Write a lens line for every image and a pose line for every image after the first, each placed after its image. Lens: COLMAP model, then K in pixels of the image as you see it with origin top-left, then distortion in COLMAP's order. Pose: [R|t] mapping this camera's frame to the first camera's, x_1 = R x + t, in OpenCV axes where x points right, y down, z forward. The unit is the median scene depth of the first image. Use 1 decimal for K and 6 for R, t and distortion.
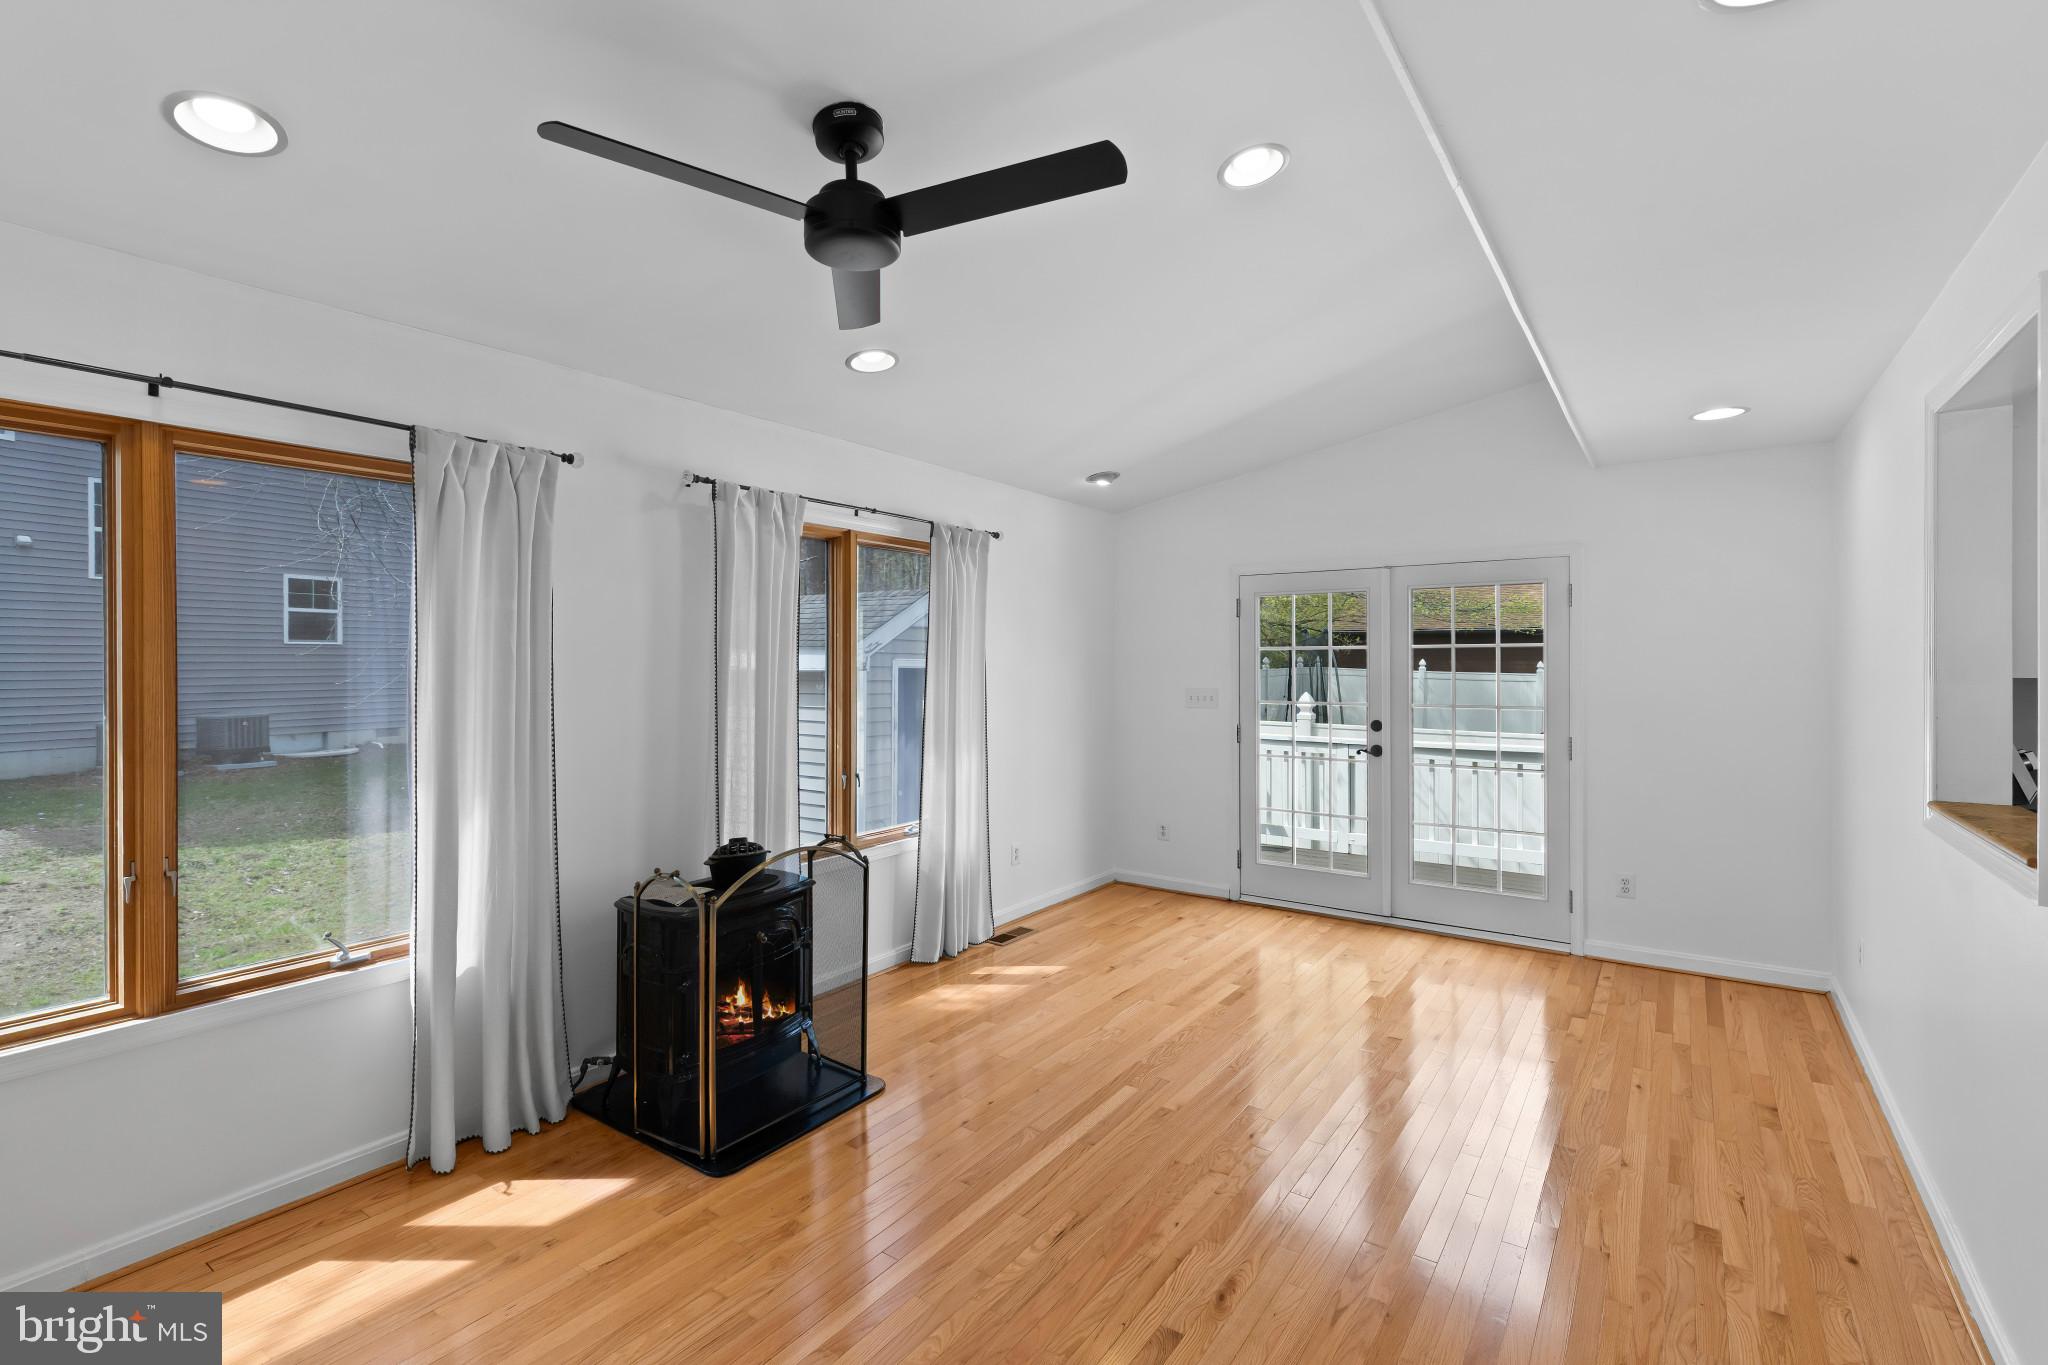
lens RADIAL K [[928.3, 0, 1022.9], [0, 928.3, 663.8], [0, 0, 1]] dist [0.003477, -0.000847]
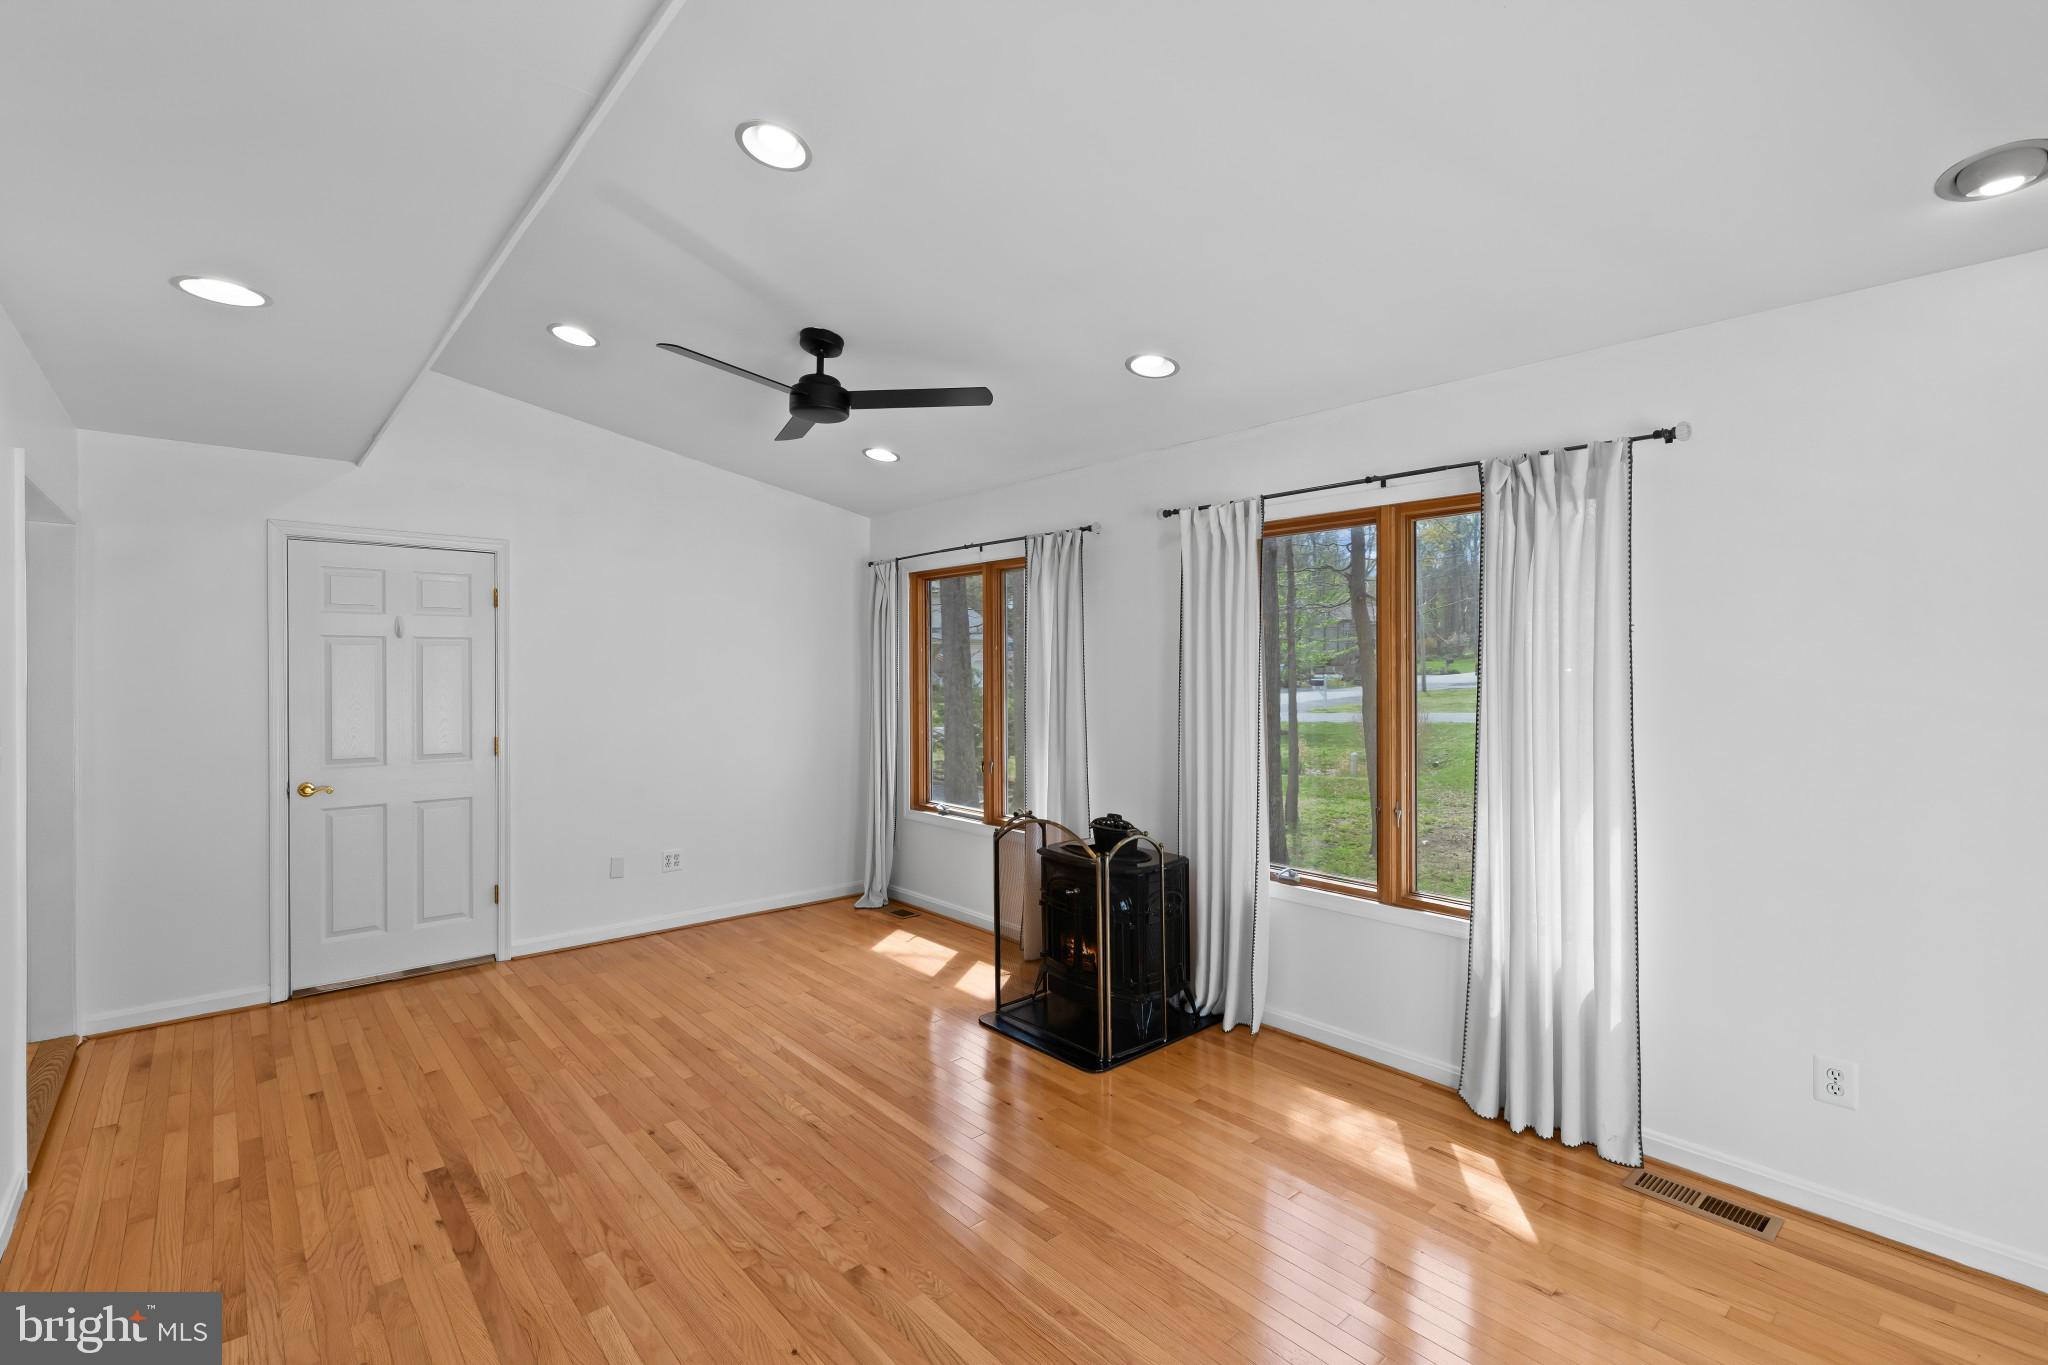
lens RADIAL K [[928.3, 0, 1039.0], [0, 928.3, 677.0], [0, 0, 1]] dist [0.003477, -0.000847]
pose [[-0.227605, 0.012158, -0.973678, 0.673516], [-0.003273, 0.999907, 0.013250, -0.004911], [0.973748, 0.006203, -0.227544, 0.897560]]
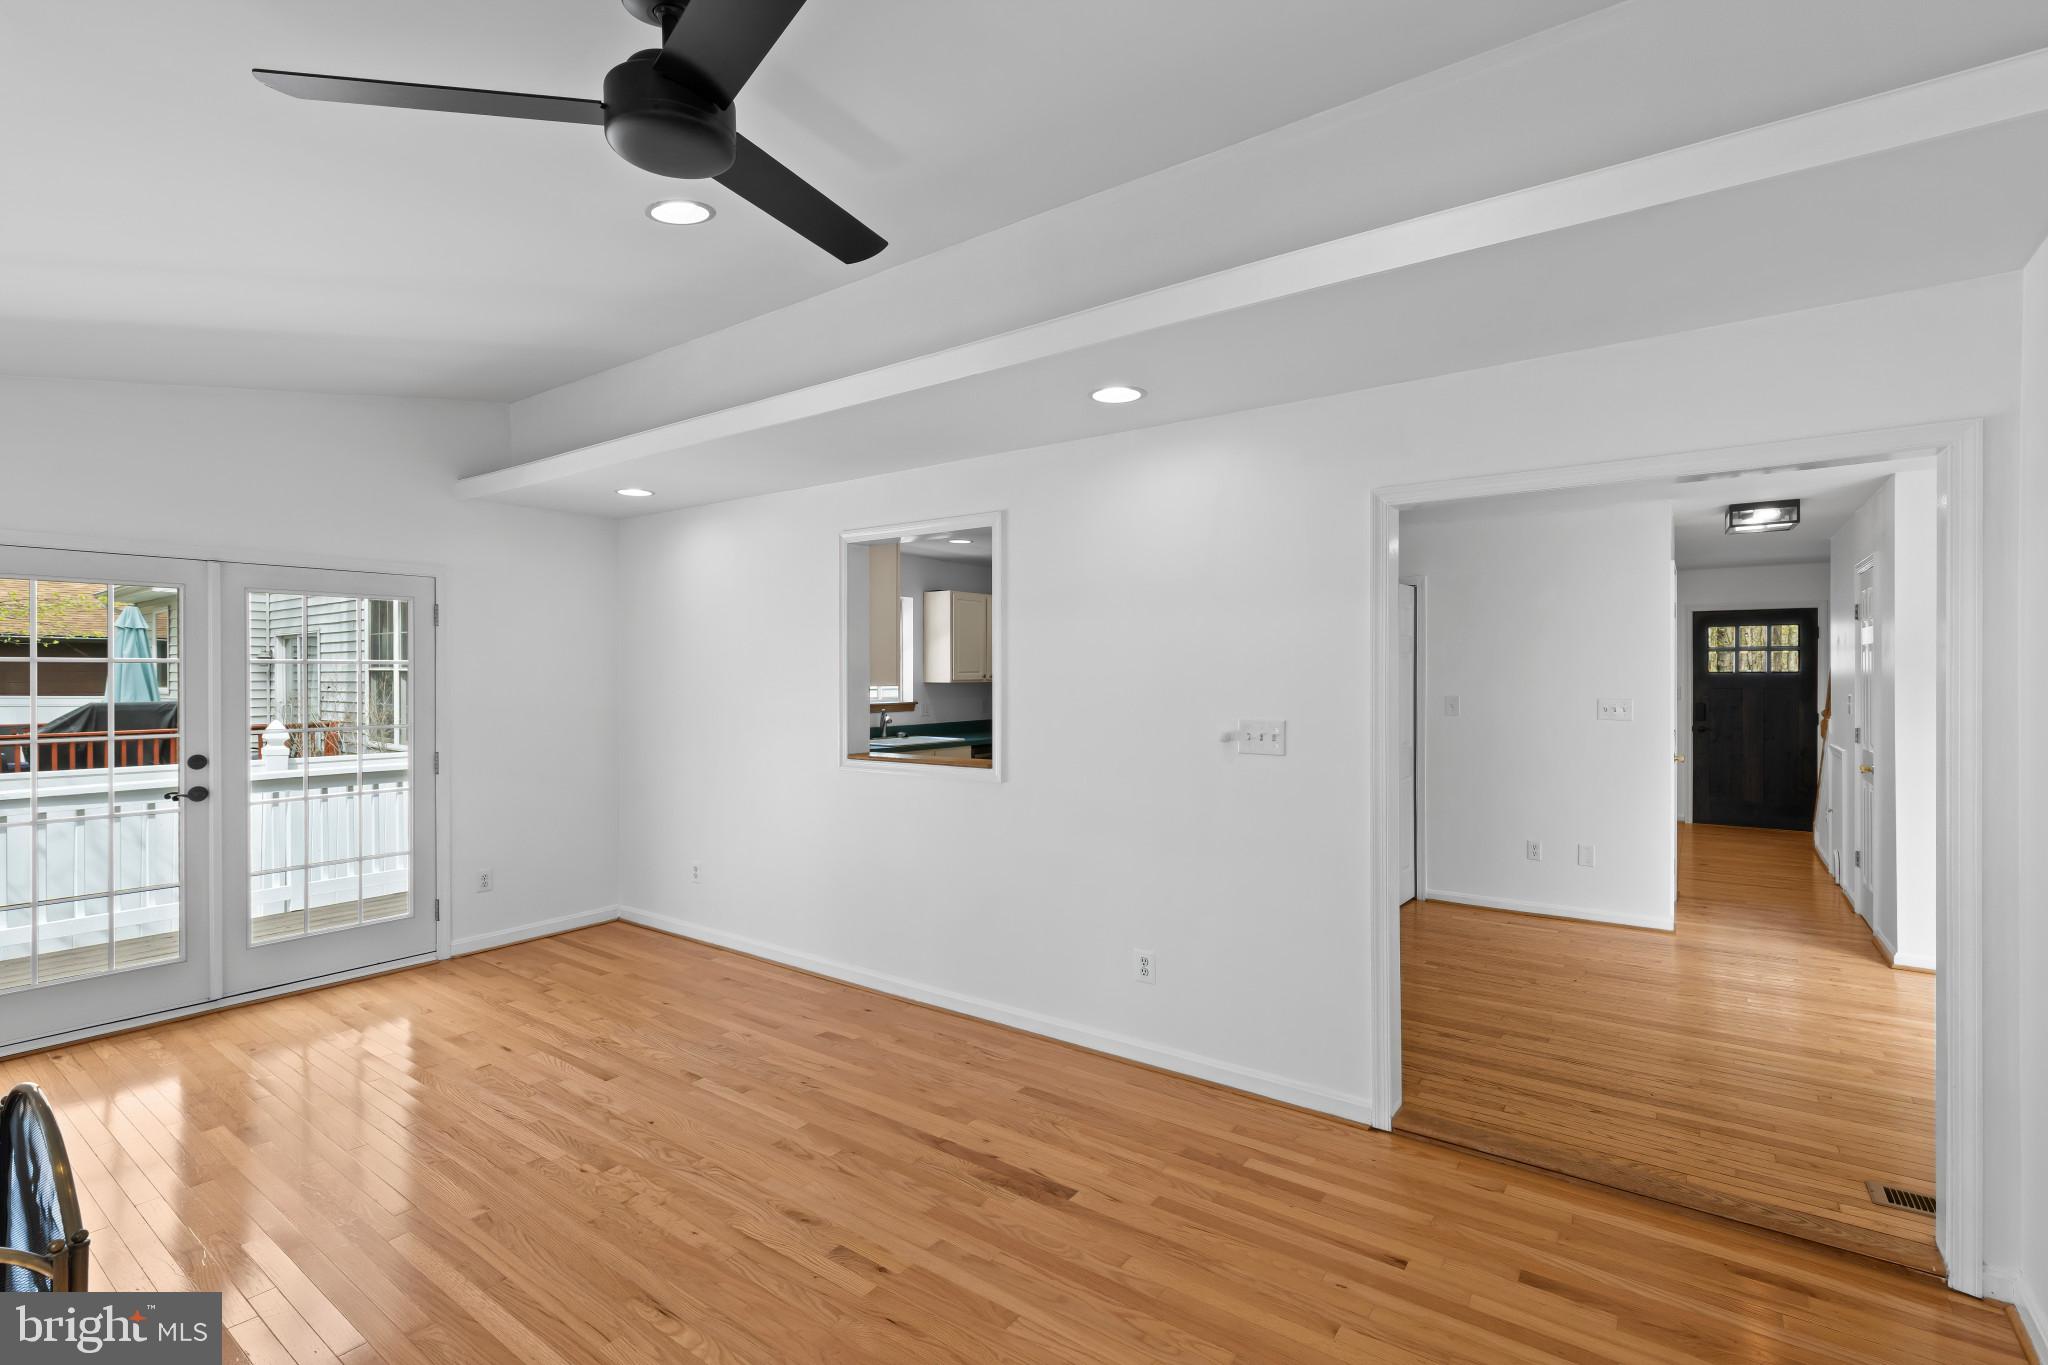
lens RADIAL K [[928.3, 0, 1034.2], [0, 928.3, 681.0], [0, 0, 1]] dist [0.003477, -0.000847]
pose [[0.010578, -0.004931, 0.999932, -0.489133], [0.005657, 0.999972, 0.004872, -0.001819], [-0.999928, 0.005605, 0.010606, 0.356257]]
